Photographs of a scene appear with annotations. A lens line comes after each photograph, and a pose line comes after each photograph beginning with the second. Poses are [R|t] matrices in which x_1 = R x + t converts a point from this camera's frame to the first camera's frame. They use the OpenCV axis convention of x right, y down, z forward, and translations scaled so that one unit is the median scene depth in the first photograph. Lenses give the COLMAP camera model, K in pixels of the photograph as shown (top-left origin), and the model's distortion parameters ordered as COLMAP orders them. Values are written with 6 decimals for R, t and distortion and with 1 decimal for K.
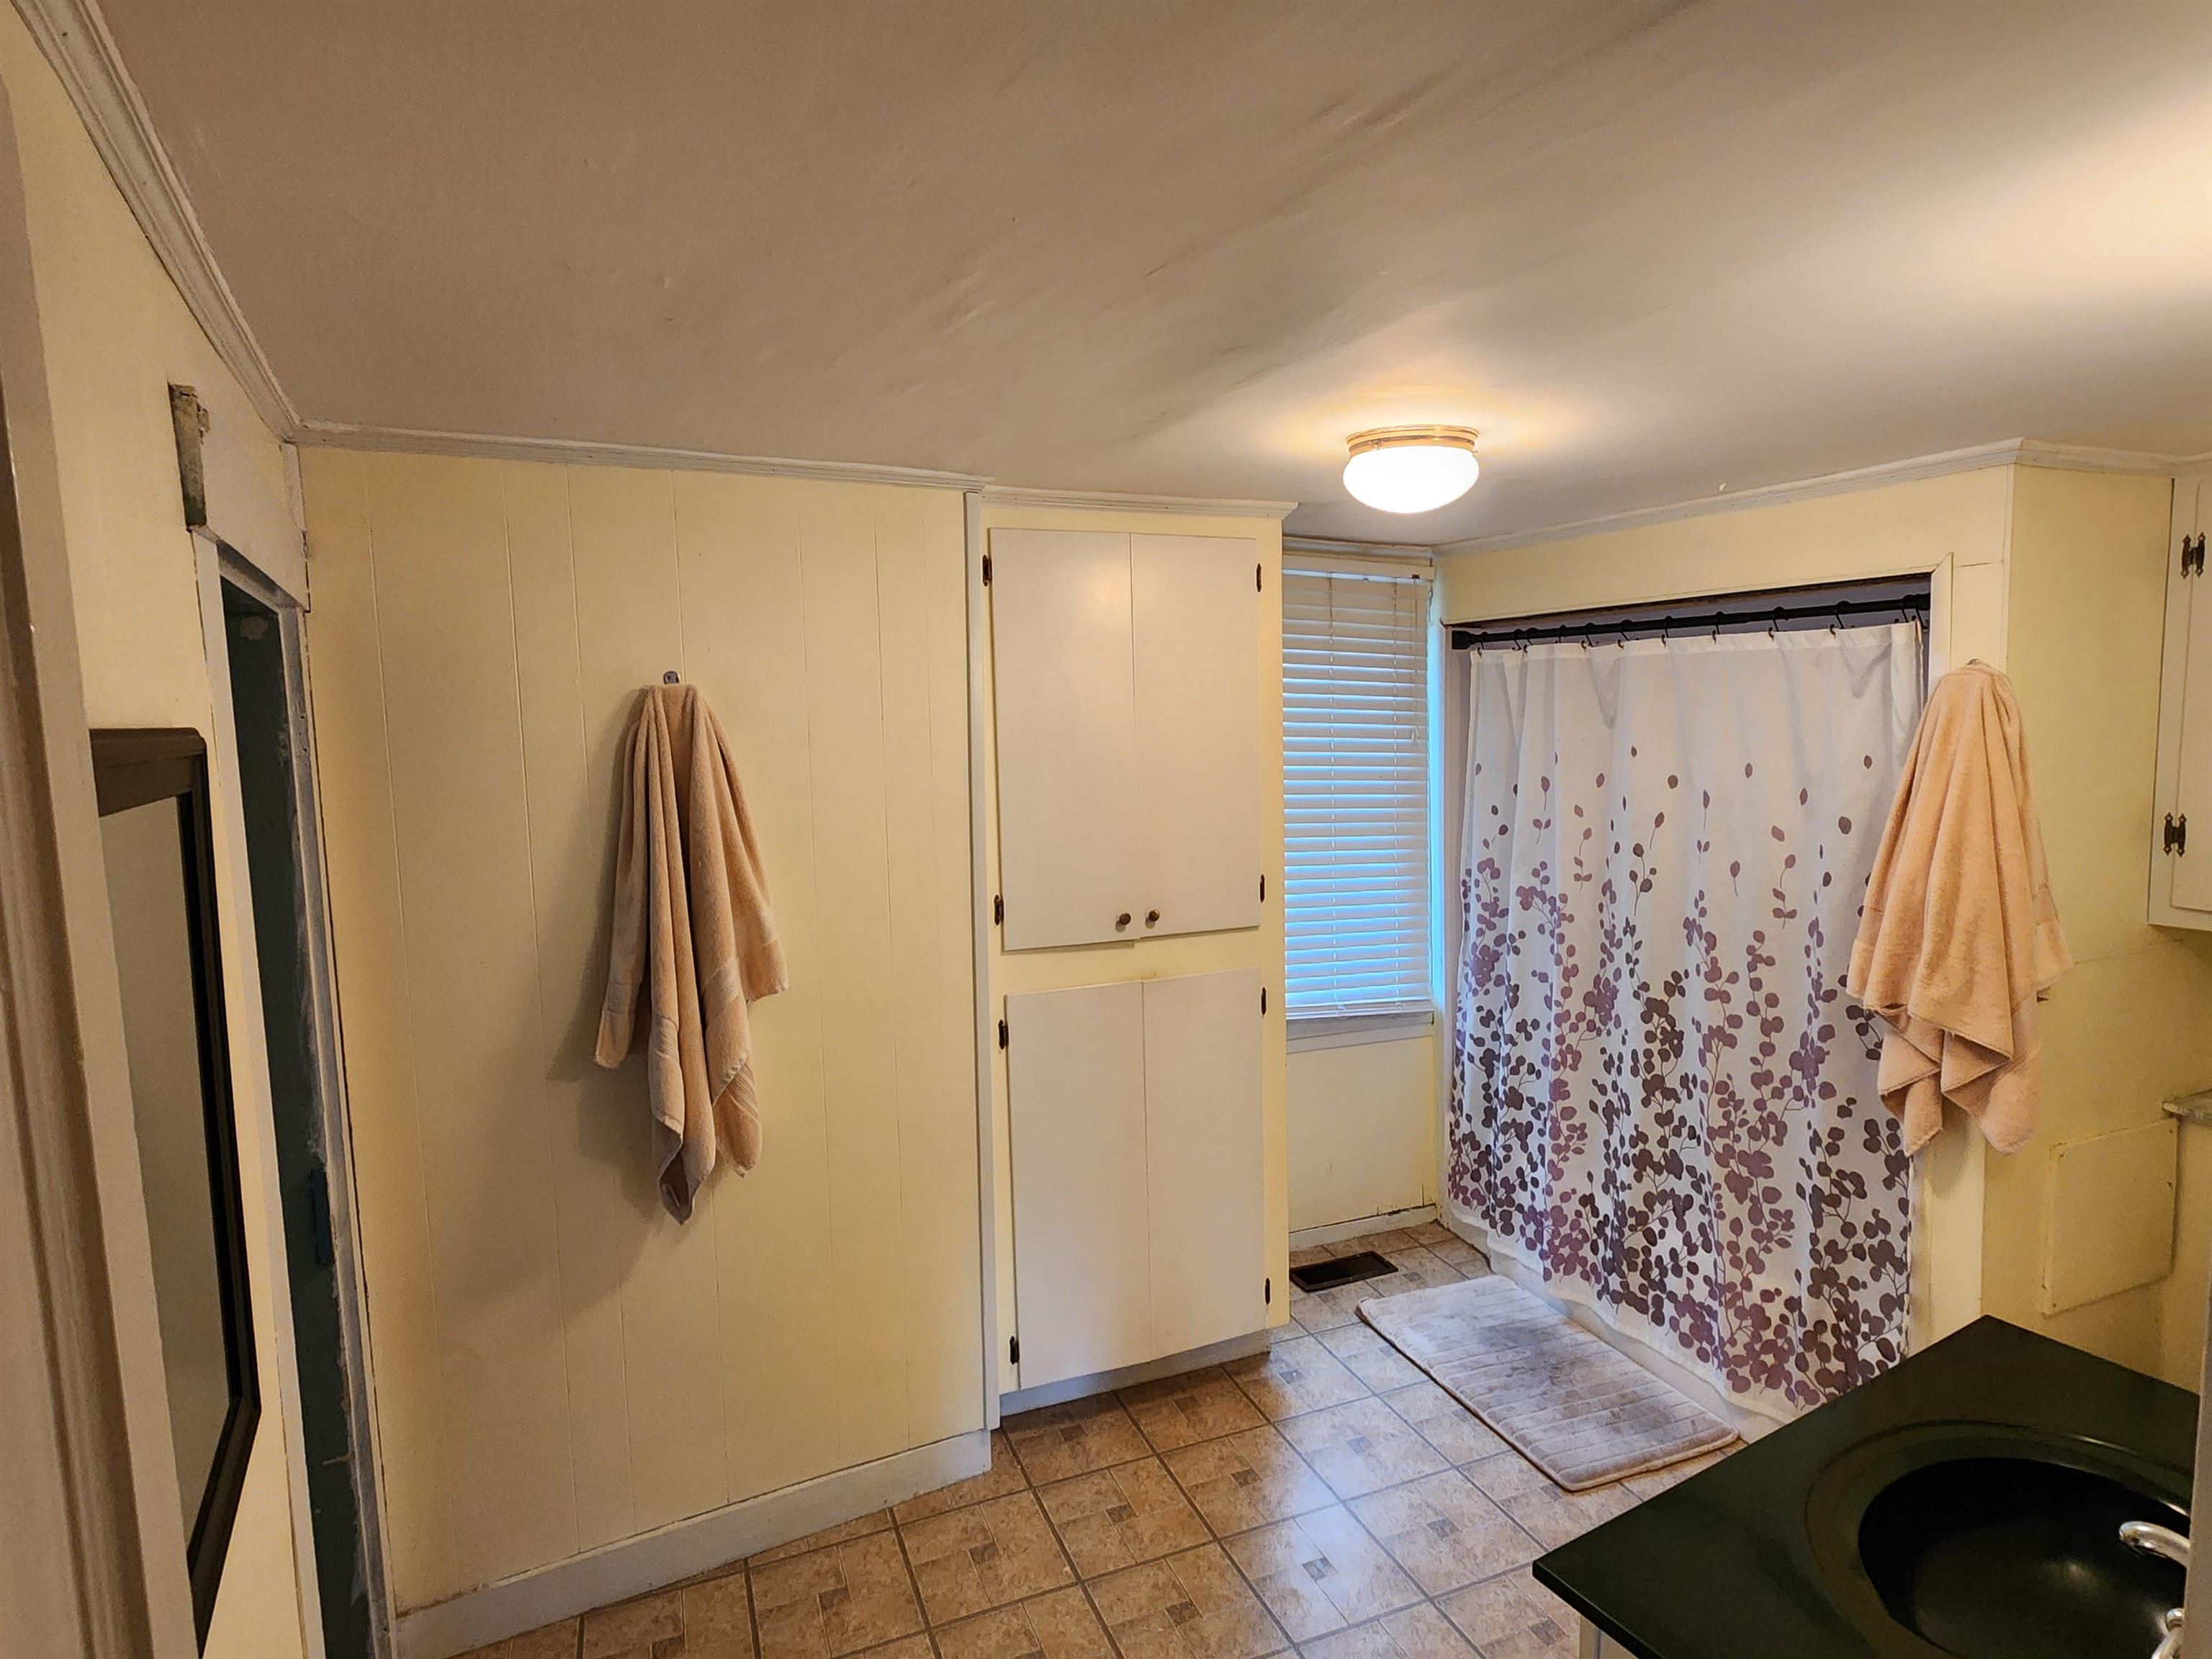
lens RADIAL K [[1139.0, 0, 1110.9], [0, 1139.0, 831.9], [0, 0, 1]] dist [0.004758, -0.002790]
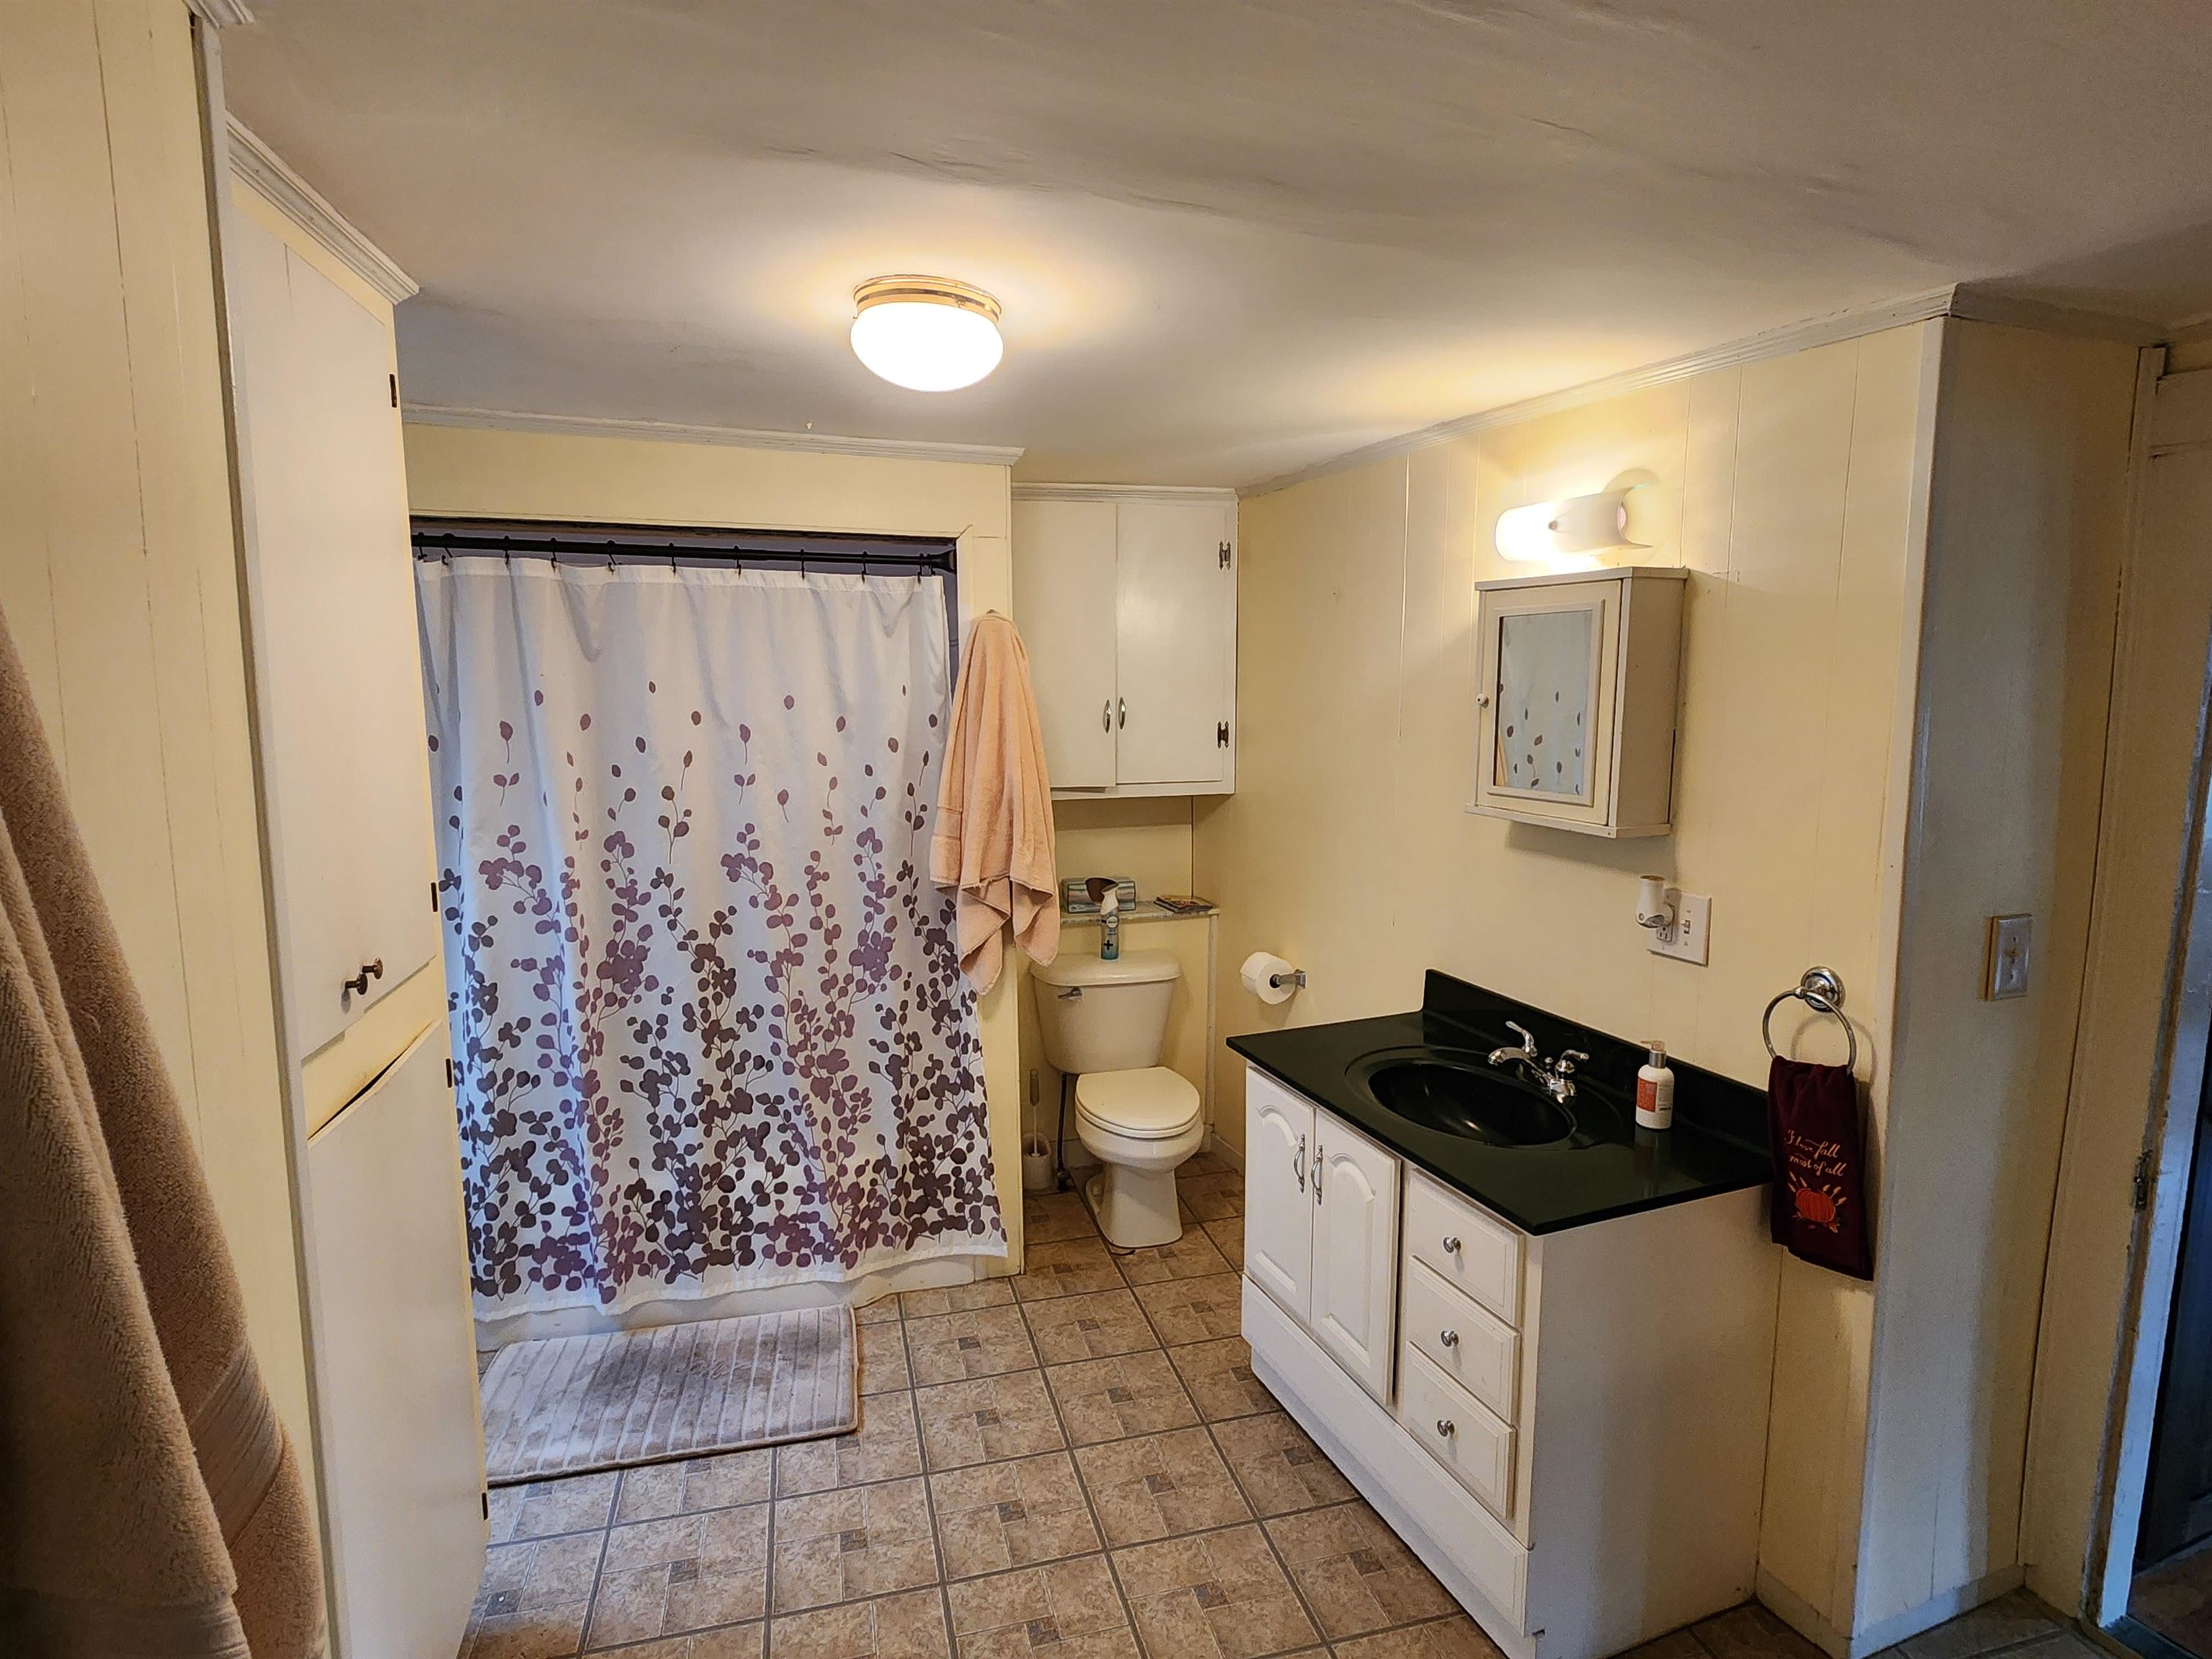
lens RADIAL K [[1139.0, 0, 1110.9], [0, 1139.0, 831.9], [0, 0, 1]] dist [0.004758, -0.002790]
pose [[0.139088, -0.116156, 0.983444, -0.425810], [0.097038, 0.989916, 0.103197, -0.014323], [-0.985514, 0.081078, 0.148957, 0.526086]]
